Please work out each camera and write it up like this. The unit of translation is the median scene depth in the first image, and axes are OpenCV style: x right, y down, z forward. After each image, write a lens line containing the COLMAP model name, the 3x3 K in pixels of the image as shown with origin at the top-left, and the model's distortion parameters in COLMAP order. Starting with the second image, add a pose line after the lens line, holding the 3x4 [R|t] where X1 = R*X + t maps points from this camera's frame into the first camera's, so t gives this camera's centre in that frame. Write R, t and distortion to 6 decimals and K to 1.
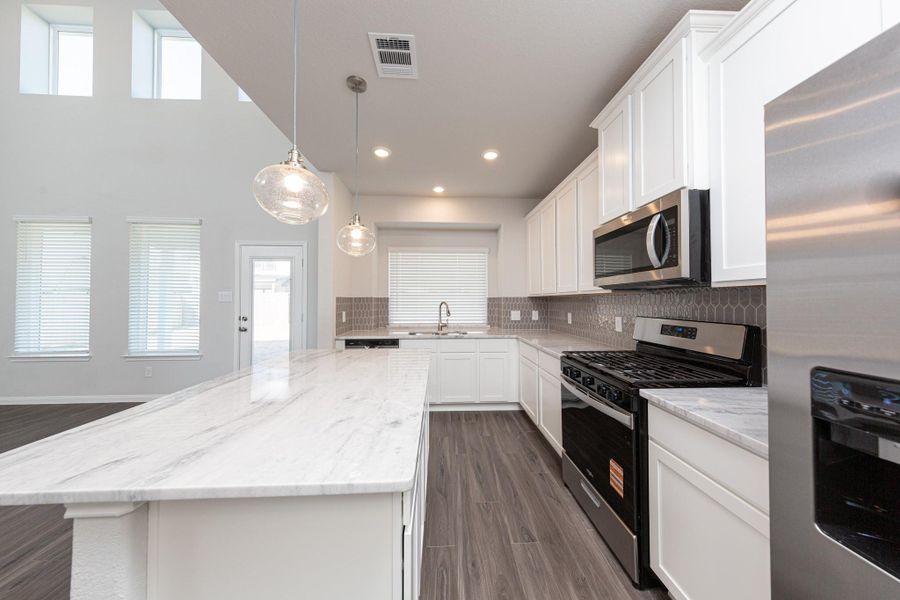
lens RADIAL K [[280.8, 0, 448.2], [0, 280.8, 299.4], [0, 0, 1]] dist [0.001939, -0.000153]
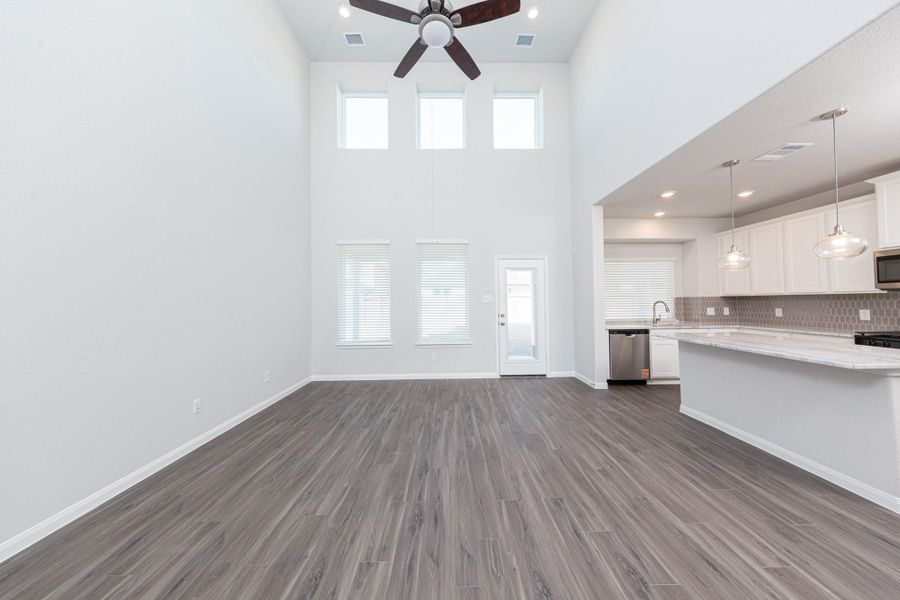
lens RADIAL K [[280.8, 0, 452.9], [0, 280.8, 298.0], [0, 0, 1]] dist [0.001939, -0.000153]
pose [[0.999687, -0.009932, -0.022981, -0.916633], [0.009718, 0.999908, -0.009442, -0.002264], [0.023073, 0.009215, 0.999691, -0.307039]]
